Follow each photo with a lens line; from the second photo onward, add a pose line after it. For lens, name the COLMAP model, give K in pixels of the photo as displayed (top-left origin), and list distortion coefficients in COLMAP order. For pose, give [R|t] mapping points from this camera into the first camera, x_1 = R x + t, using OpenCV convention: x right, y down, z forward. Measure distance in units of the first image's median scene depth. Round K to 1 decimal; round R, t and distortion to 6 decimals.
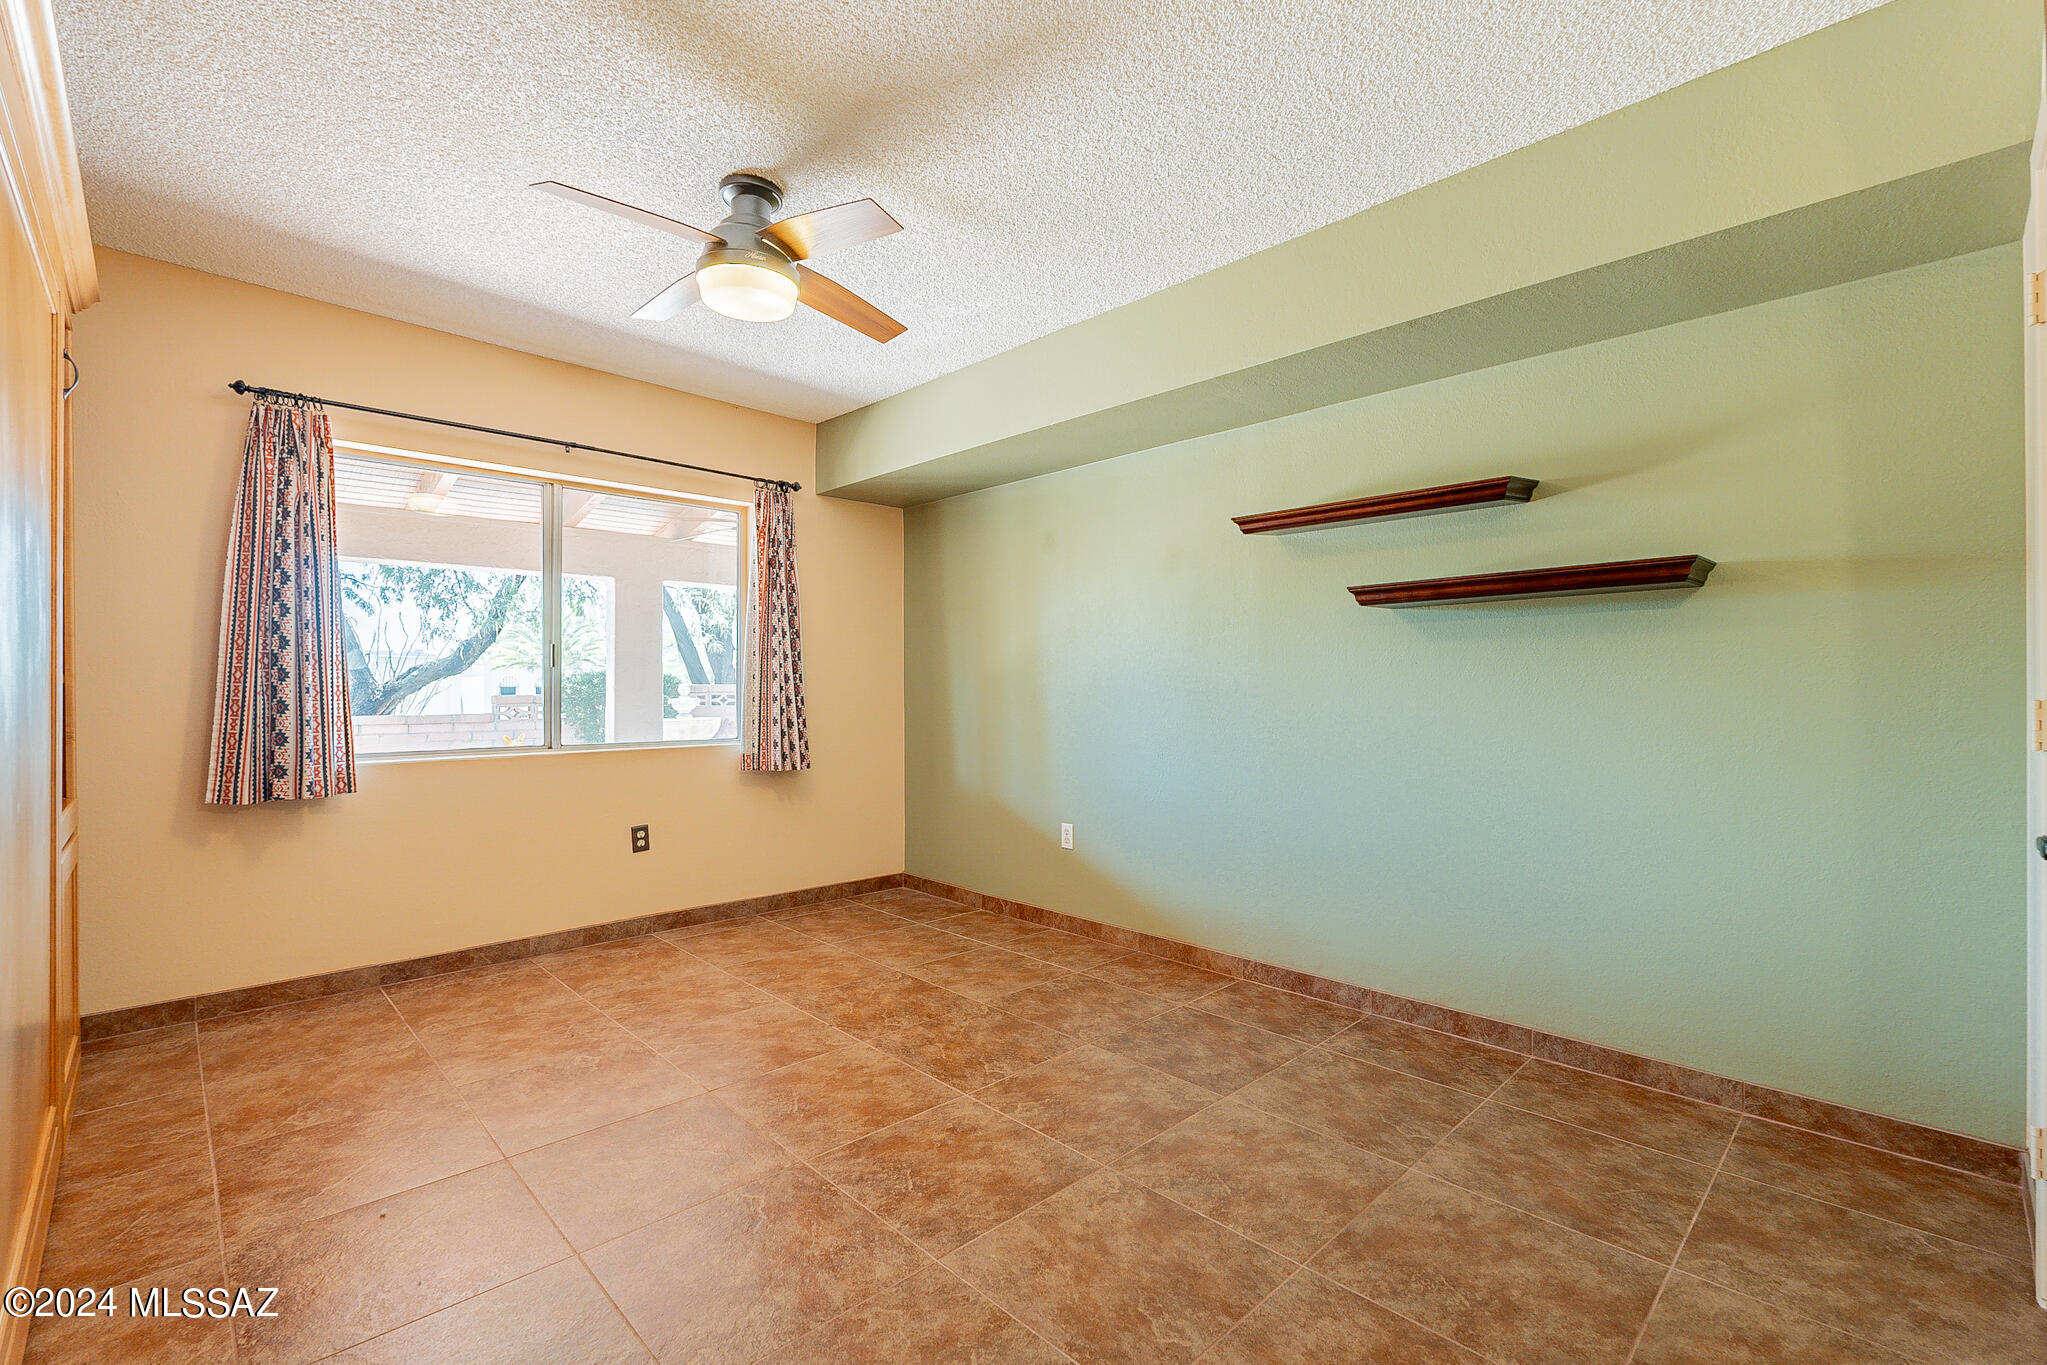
lens RADIAL K [[893.8, 0, 1023.5], [0, 893.8, 682.5], [0, 0, 1]] dist [-0.000464, -0.000073]
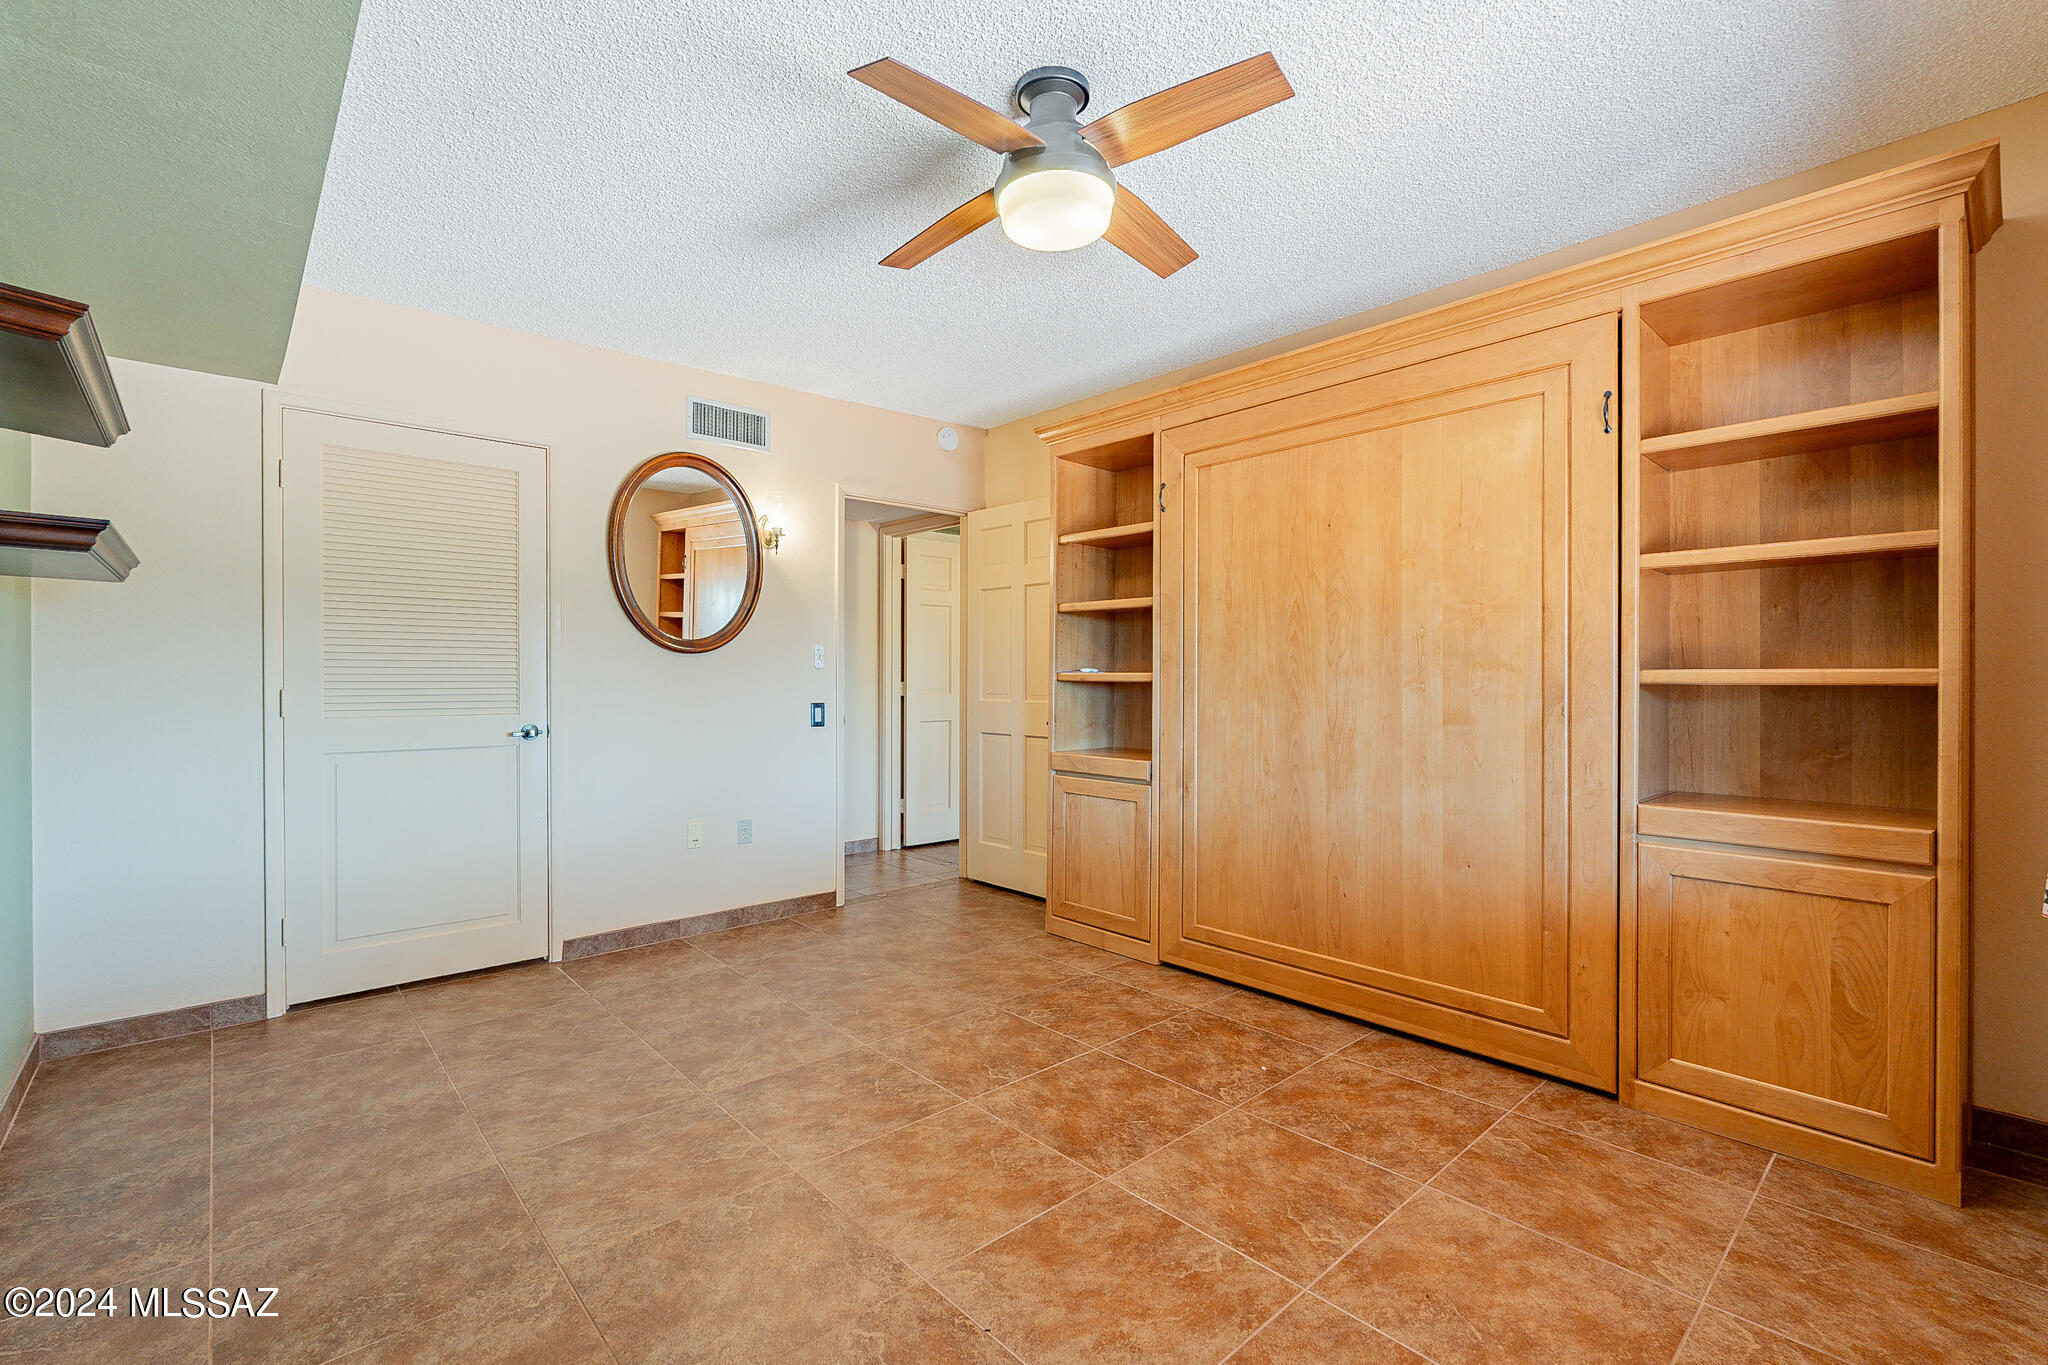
lens RADIAL K [[894.2, 0, 1024.0], [0, 894.2, 682.5], [0, 0, 1]] dist [-0.000464, -0.000073]
pose [[-0.999404, -0.000577, 0.034519, -0.337332], [-0.000434, 0.999991, 0.004166, -0.001211], [-0.034521, 0.004149, -0.999395, 2.014006]]
